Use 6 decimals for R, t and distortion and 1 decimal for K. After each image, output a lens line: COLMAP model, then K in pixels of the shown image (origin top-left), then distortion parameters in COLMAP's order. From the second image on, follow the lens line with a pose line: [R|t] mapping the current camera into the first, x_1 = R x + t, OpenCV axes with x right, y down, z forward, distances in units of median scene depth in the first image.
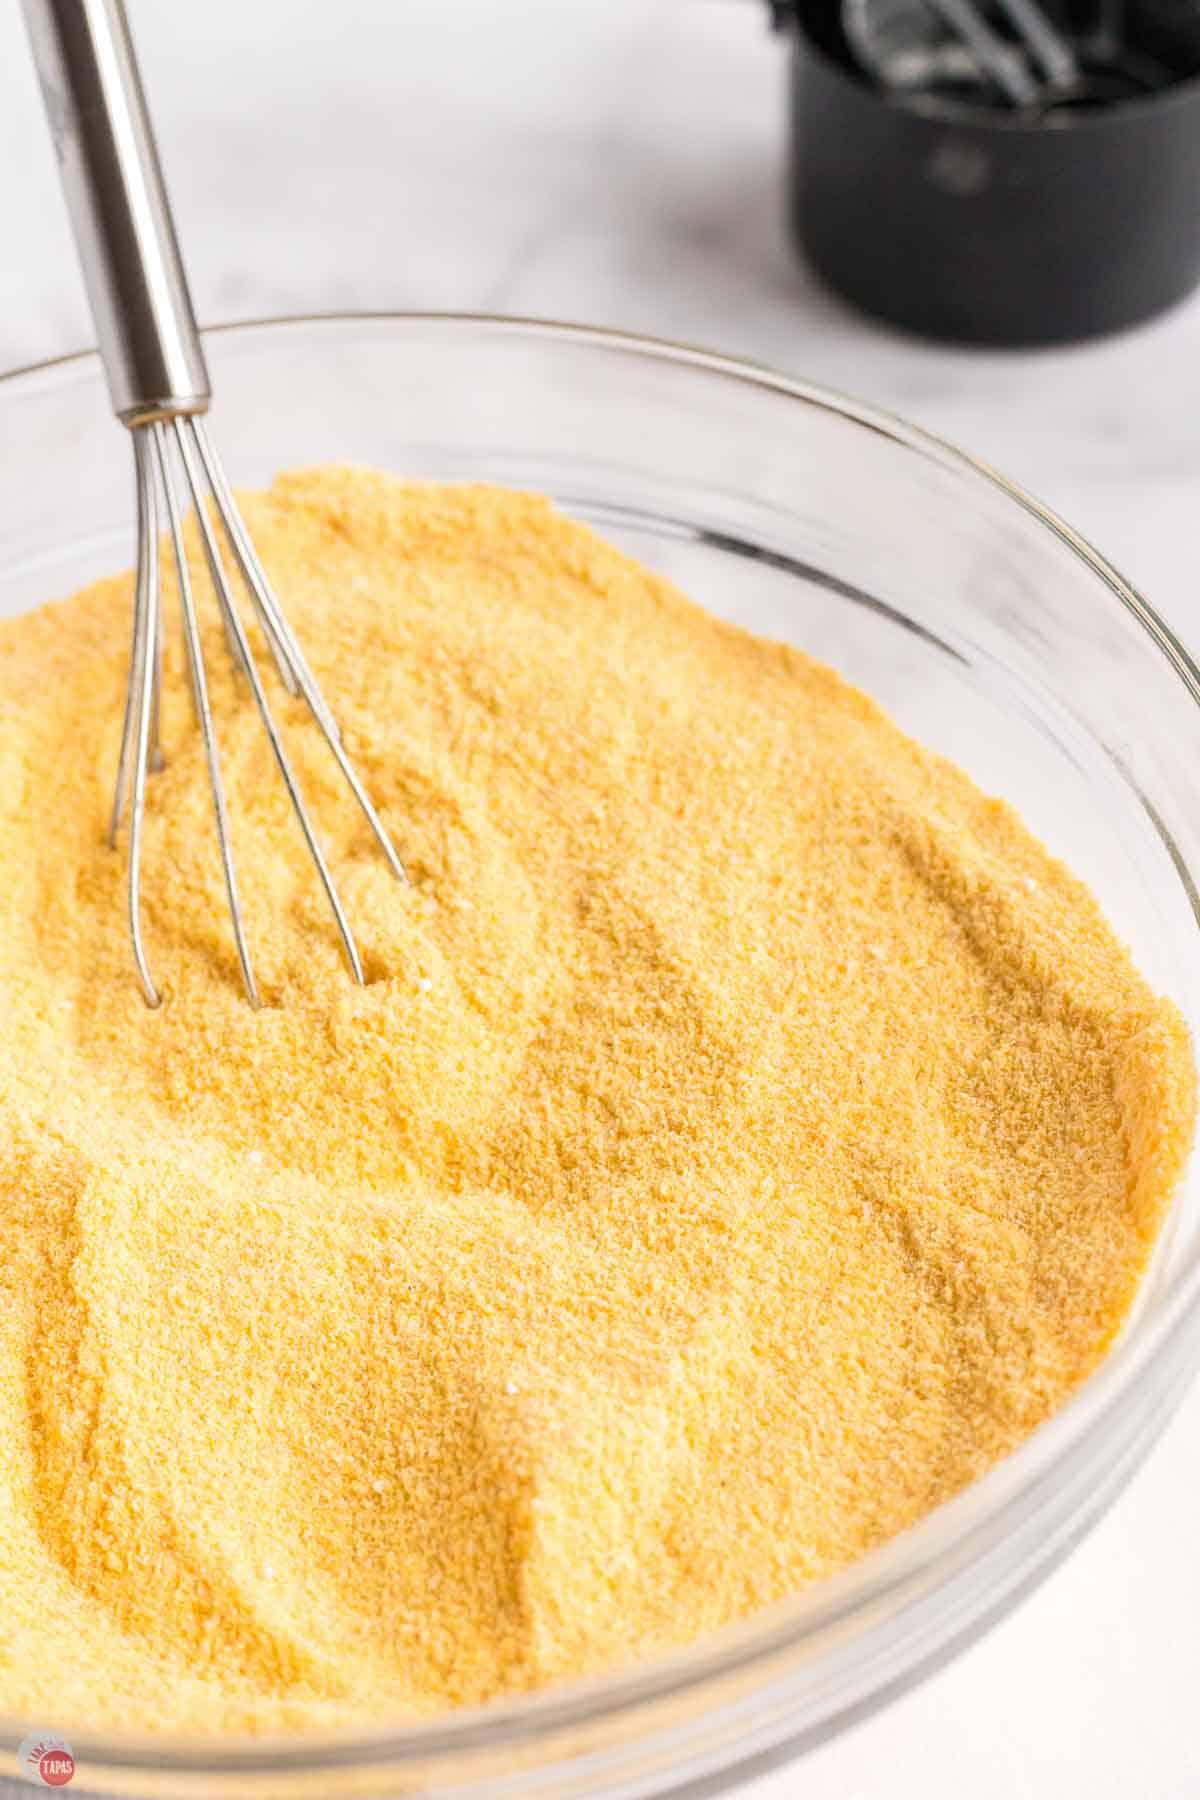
lens RADIAL K [[2763.6, 0, 600.0], [0, 2763.6, 900.0], [0, 0, 1]] dist [-0.021129, -0.000356]
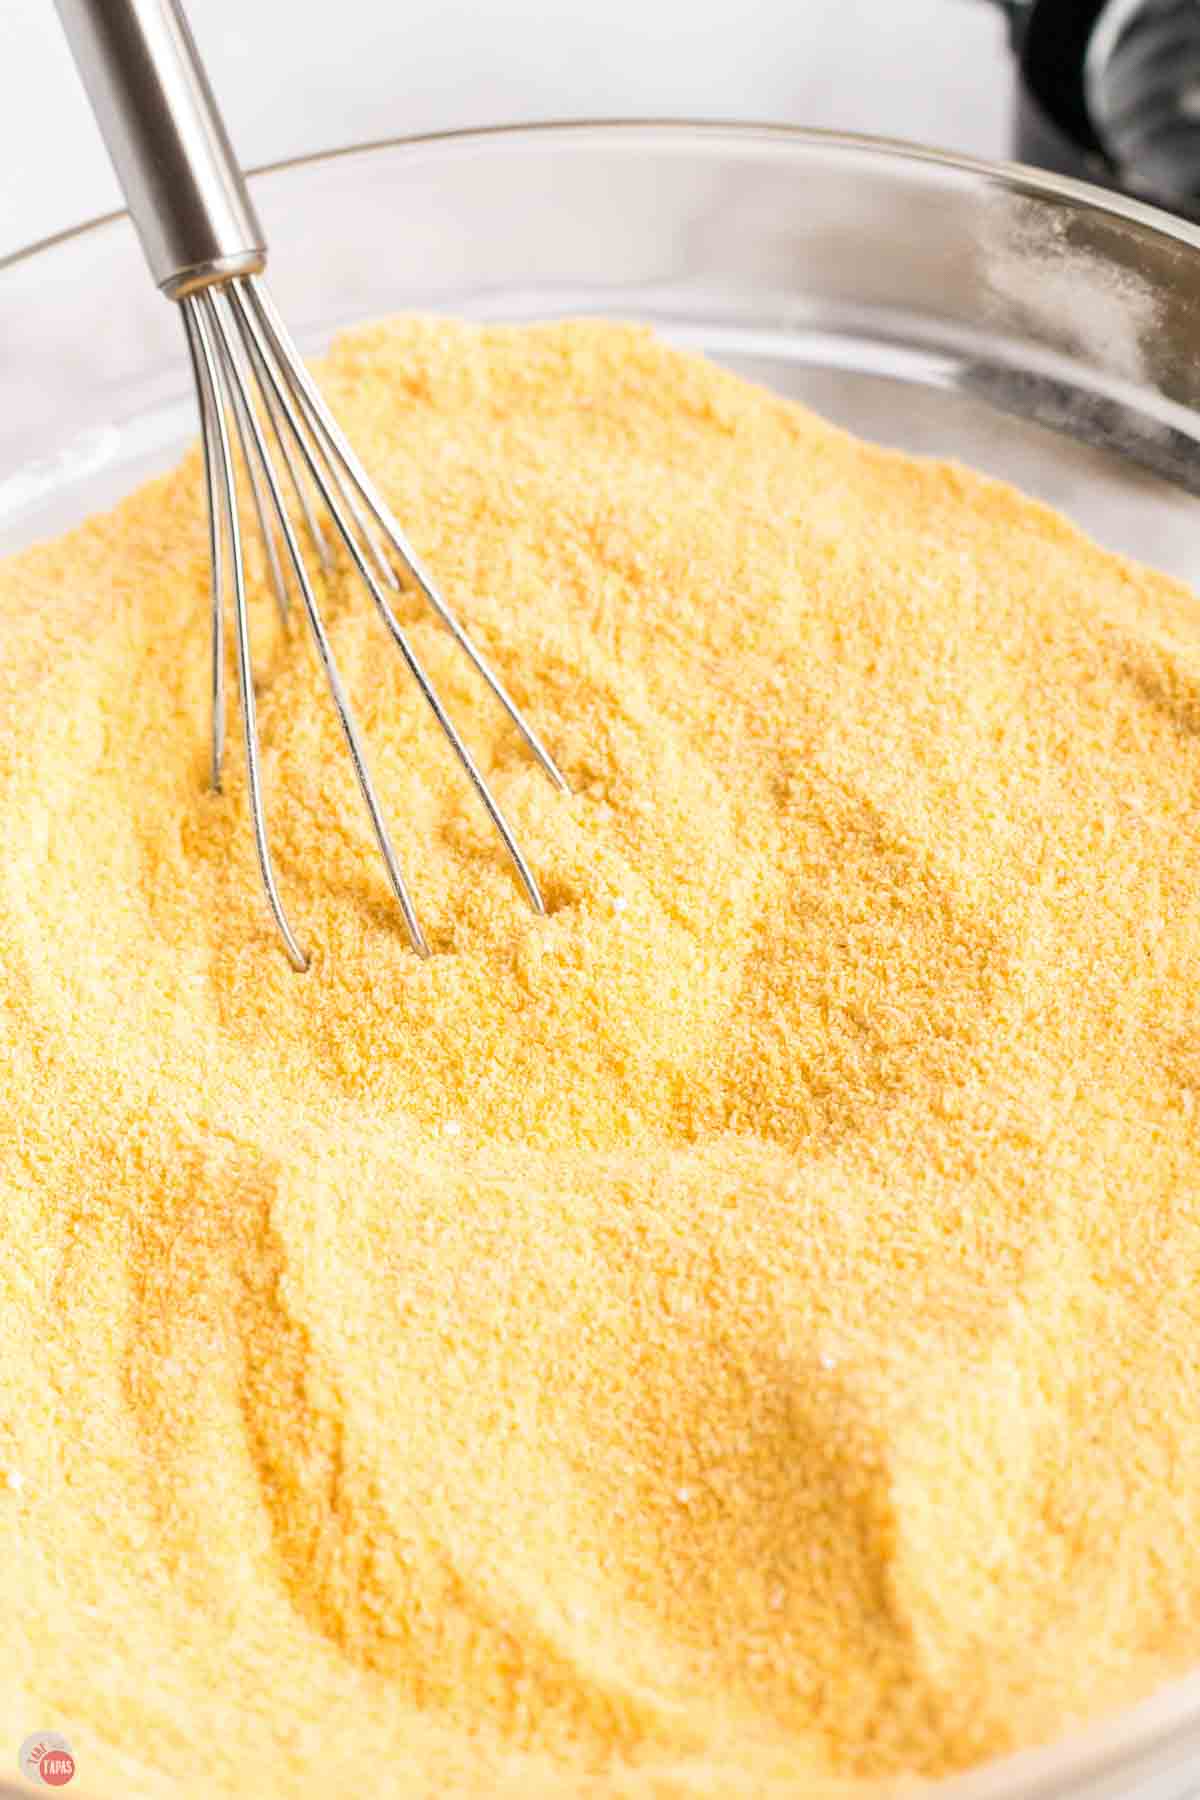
lens RADIAL K [[2831.2, 0, 600.0], [0, 2831.2, 900.0], [0, 0, 1]] dist [-0.029385, 0.070345]
pose [[0.990910, -0.124760, 0.050312, -0.117632], [0.122611, 0.991489, 0.043766, -0.010230], [-0.055344, -0.037199, 0.997774, 0.127523]]
